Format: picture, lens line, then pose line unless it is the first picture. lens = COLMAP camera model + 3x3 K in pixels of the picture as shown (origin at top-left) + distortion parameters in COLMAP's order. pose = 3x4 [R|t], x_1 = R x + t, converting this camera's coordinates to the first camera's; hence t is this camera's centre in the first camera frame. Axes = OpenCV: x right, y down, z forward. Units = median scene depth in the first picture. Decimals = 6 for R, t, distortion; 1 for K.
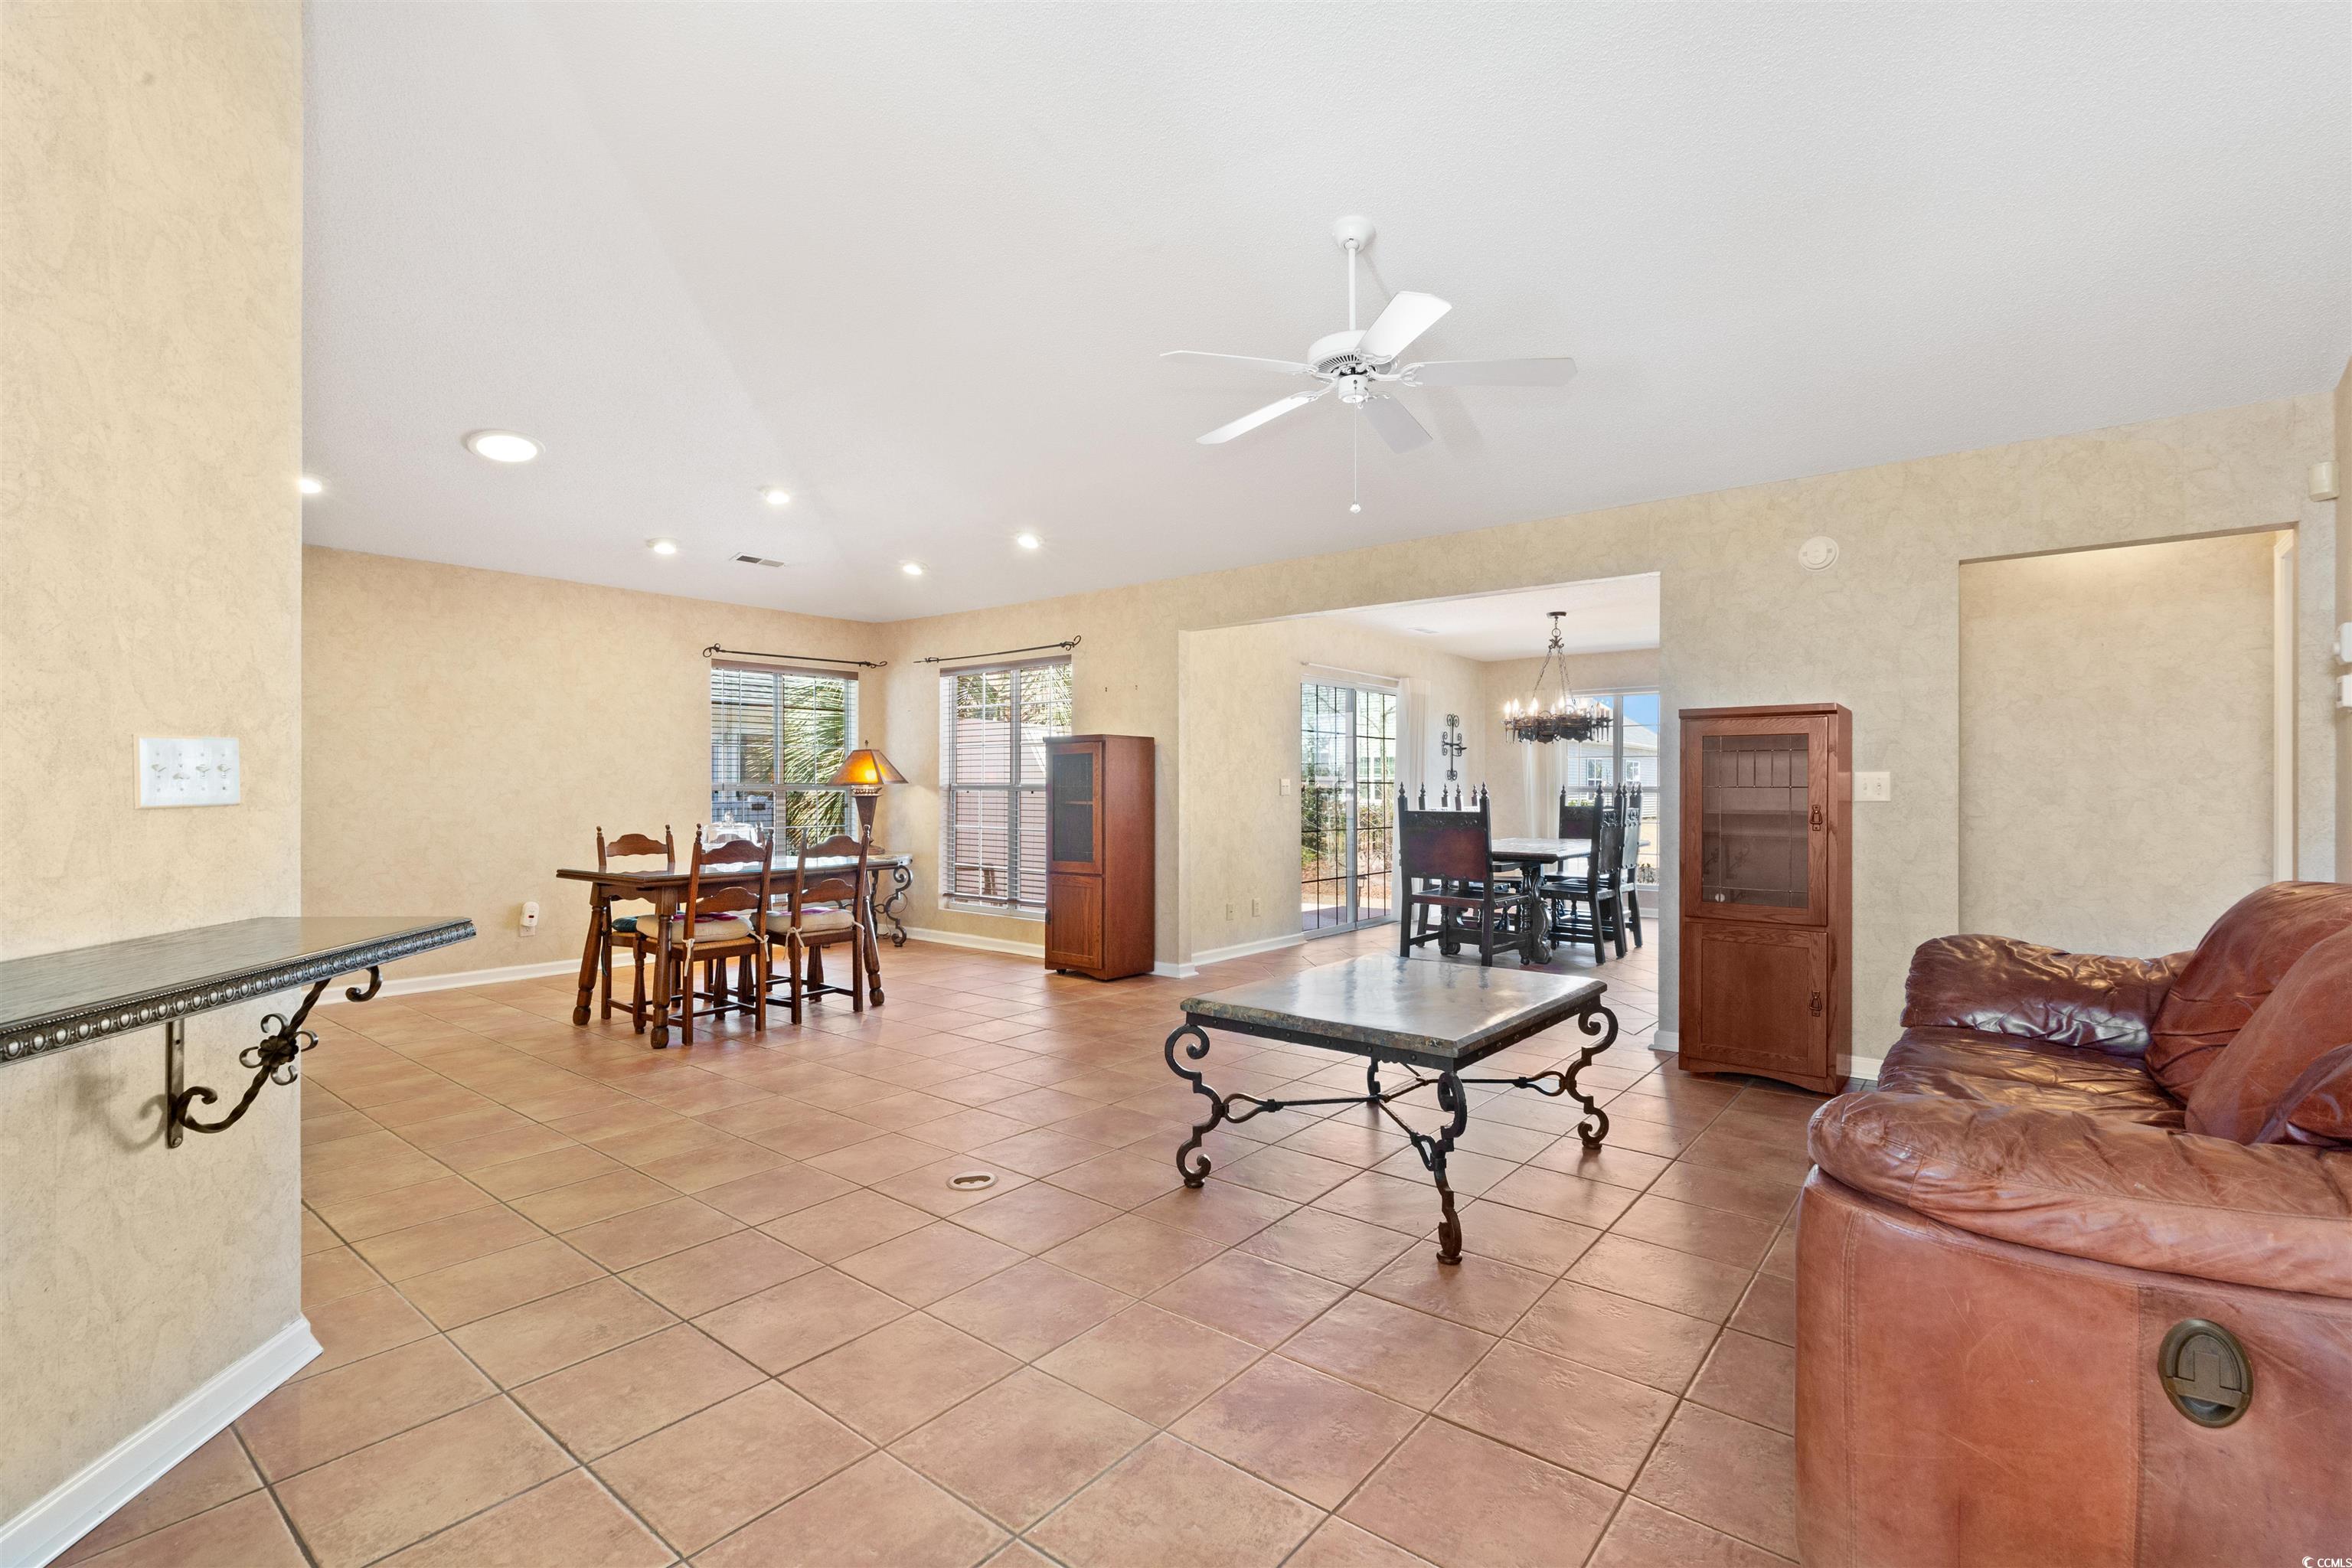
lens RADIAL K [[1058.2, 0, 1176.3], [0, 1058.2, 796.4], [0, 0, 1]] dist [0.005295, 0.000667]
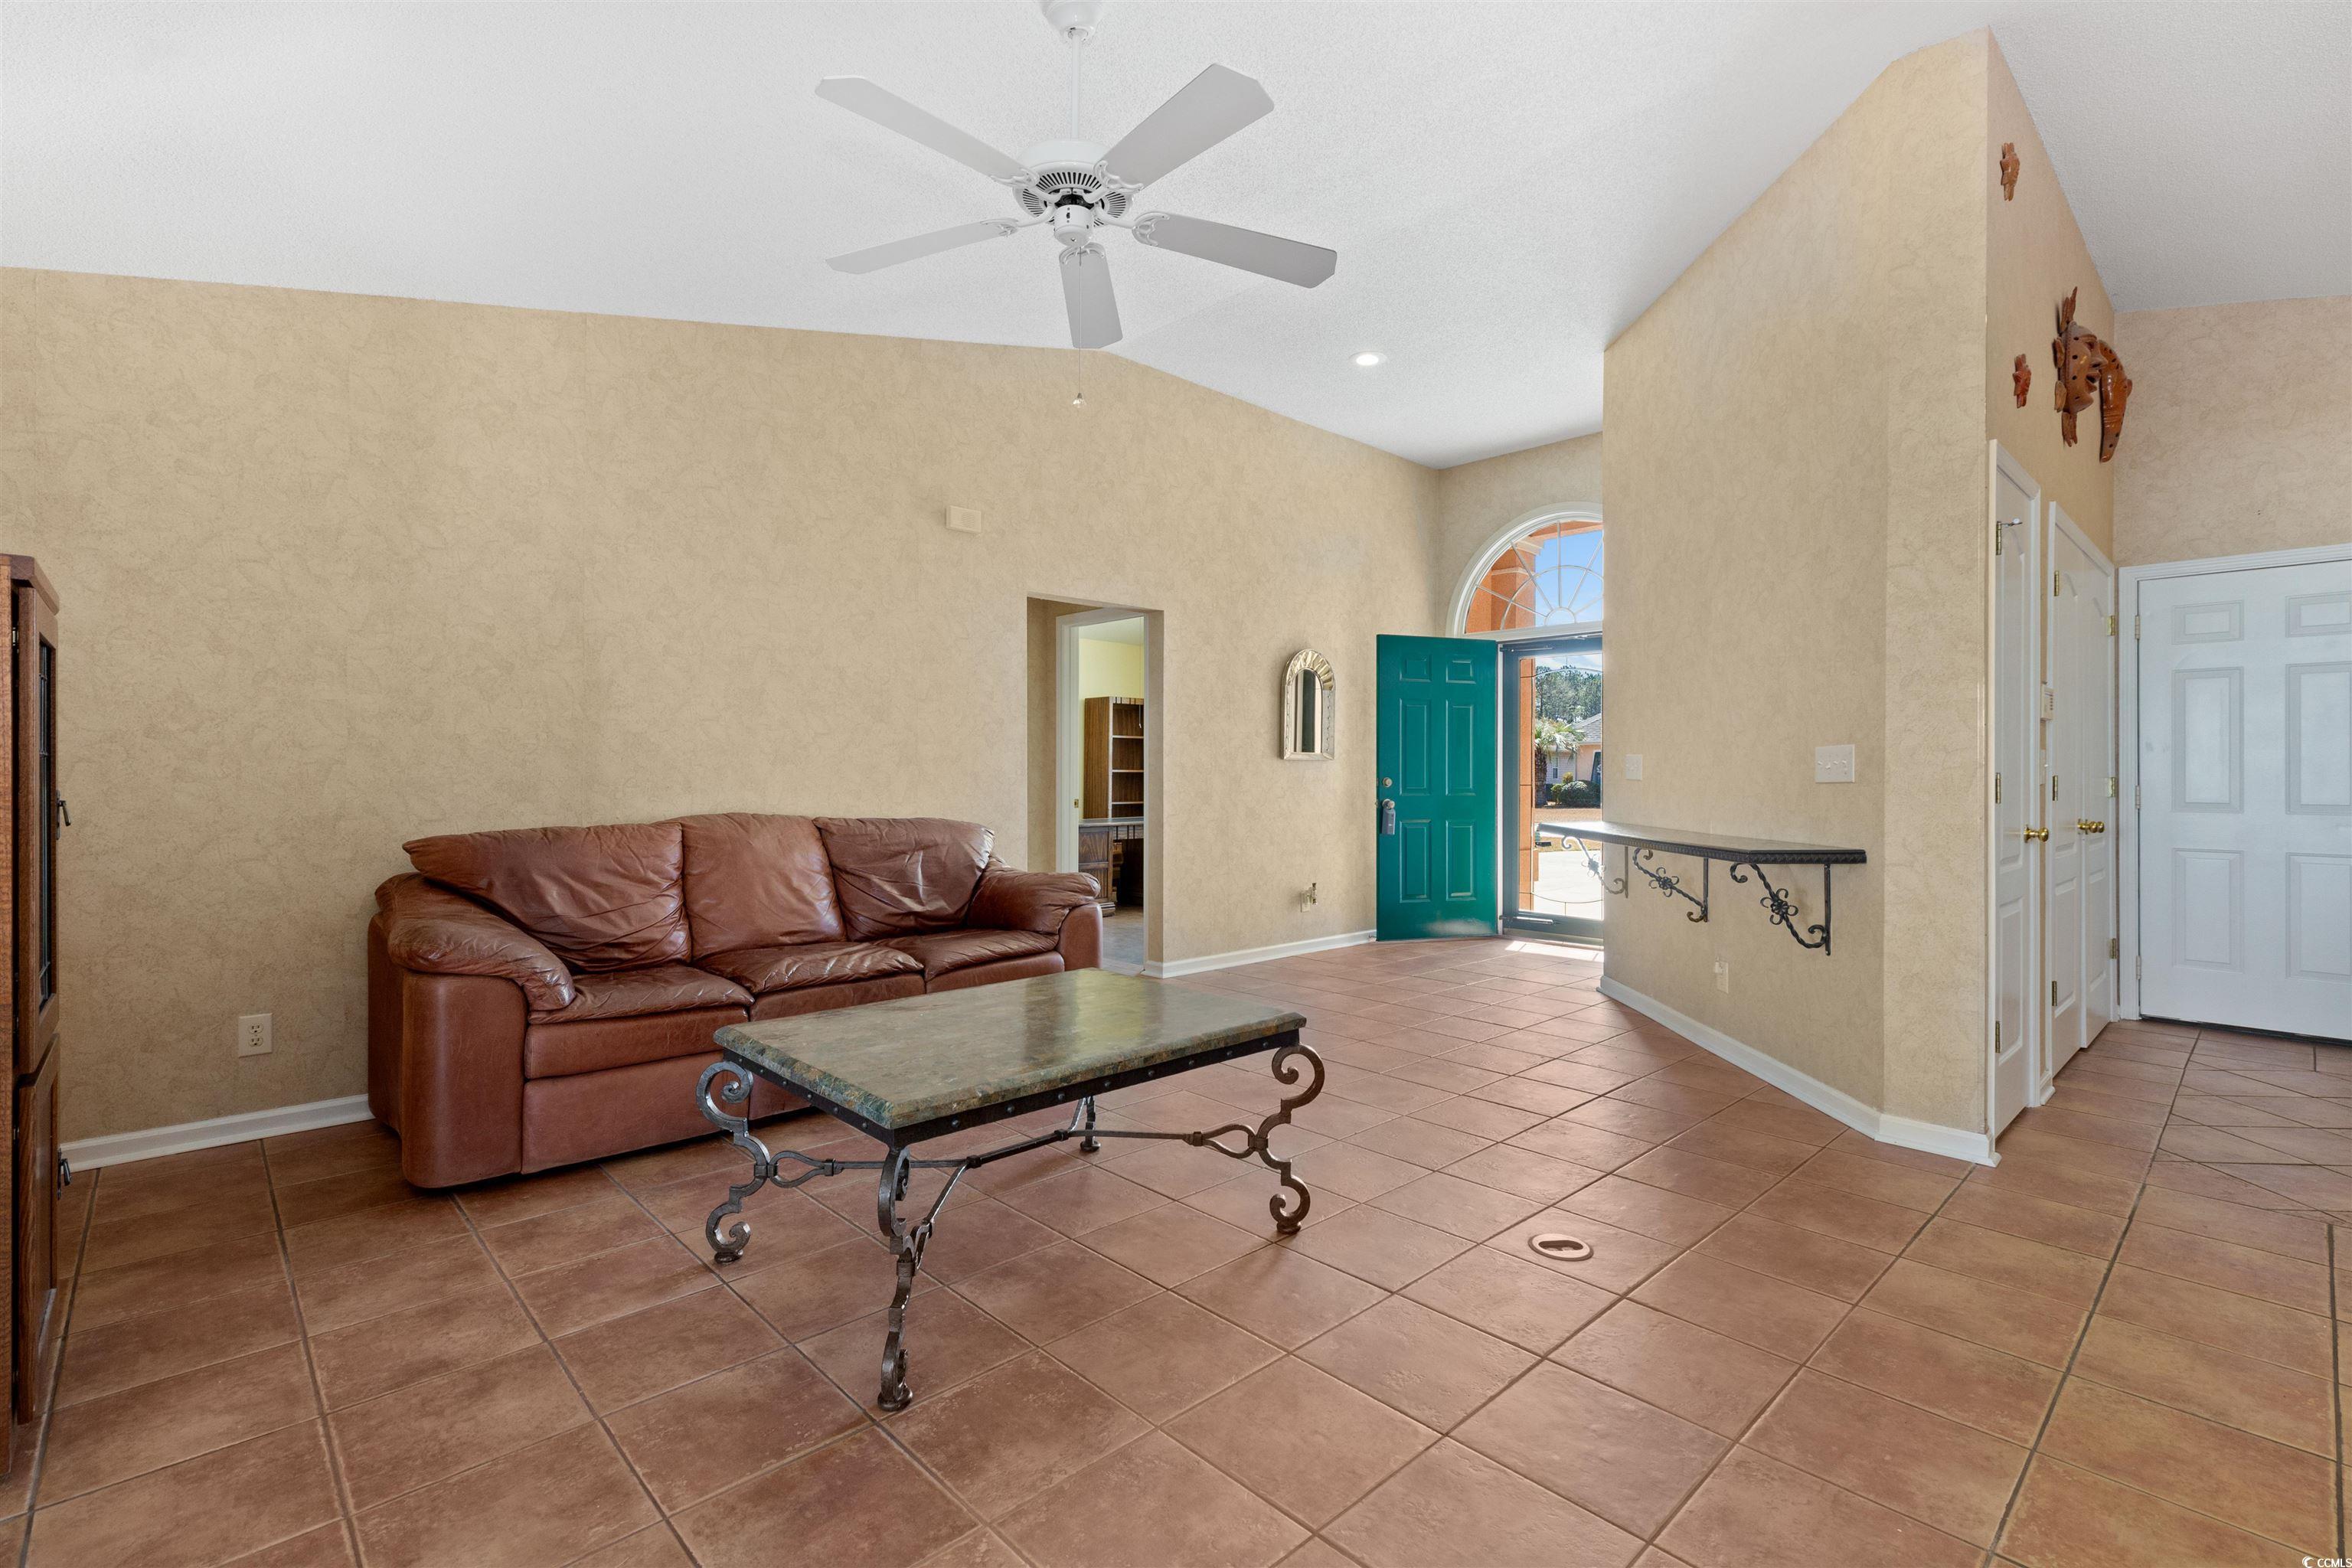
lens RADIAL K [[1058.2, 0, 1174.8], [0, 1058.2, 769.6], [0, 0, 1]] dist [0.005295, 0.000667]
pose [[-0.991619, -0.004660, 0.129114, 0.000708], [-0.004050, 0.999979, 0.004992, -0.007433], [-0.129135, 0.004428, -0.991617, 1.287495]]
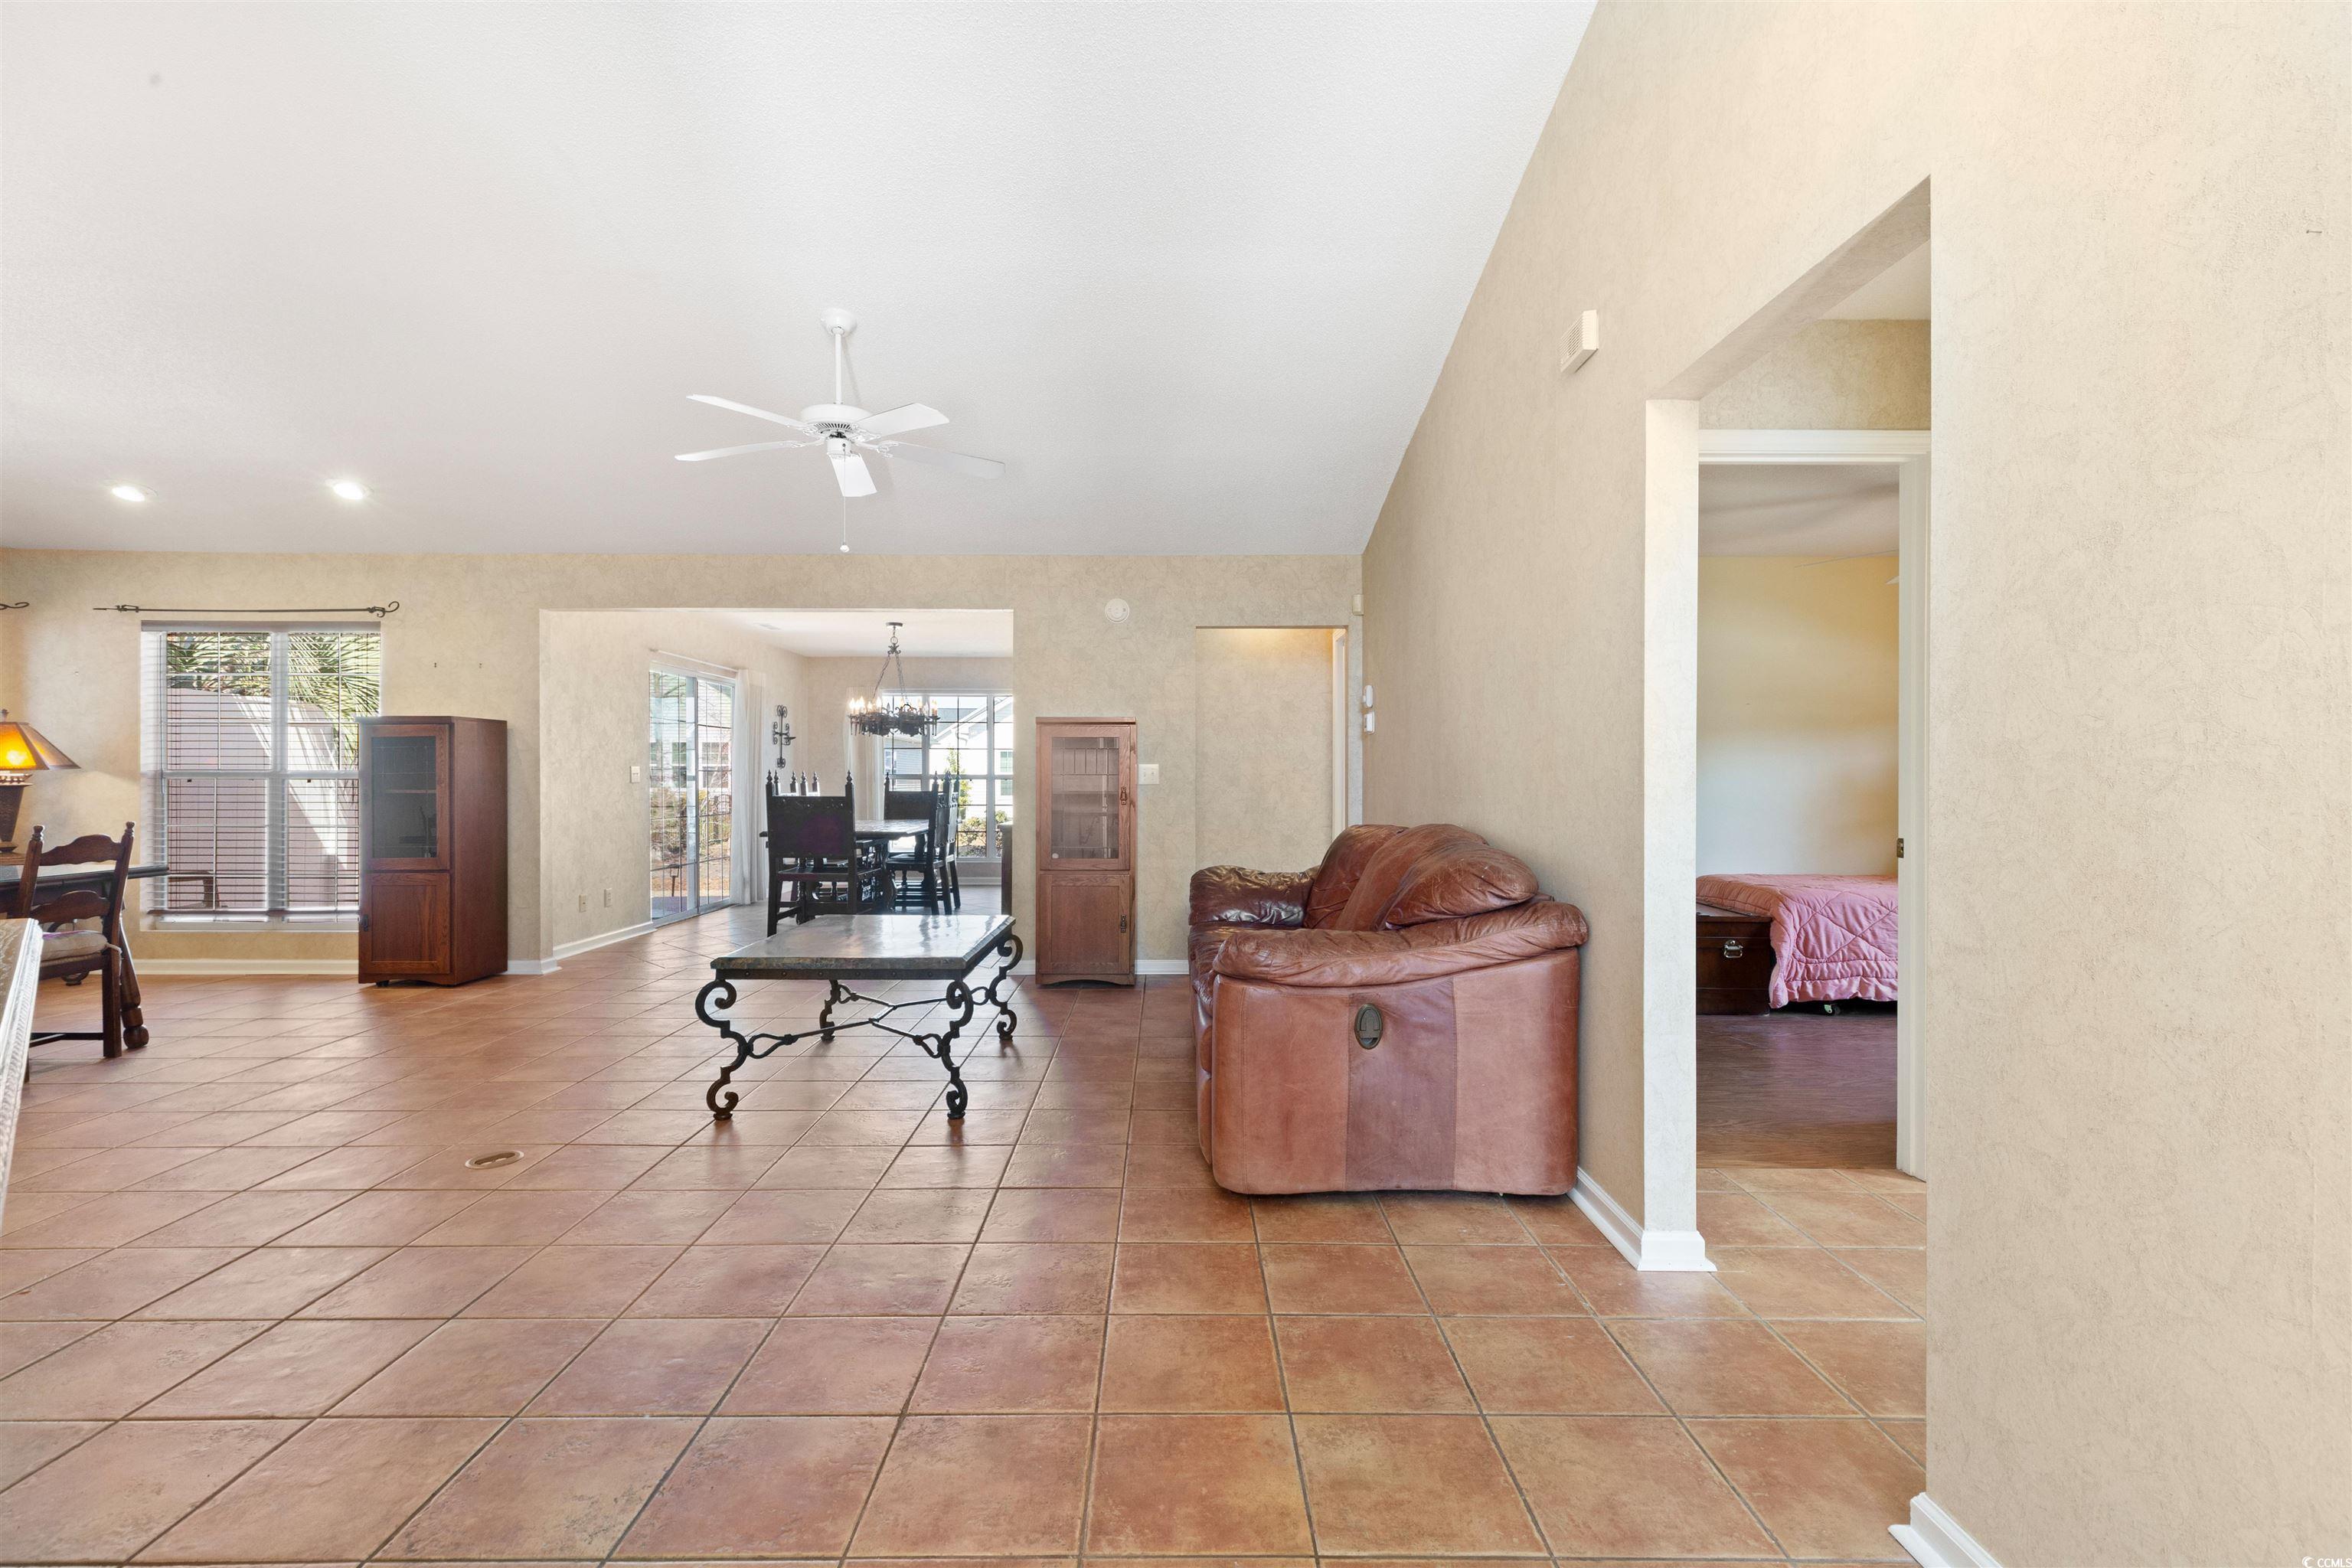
lens RADIAL K [[1058.2, 0, 1181.4], [0, 1058.2, 793.9], [0, 0, 1]] dist [0.005295, 0.000667]
pose [[0.768828, -0.010686, 0.639367, -0.241075], [0.004904, 0.999929, 0.010815, 0.002229], [-0.639437, -0.005179, 0.768826, -0.149994]]
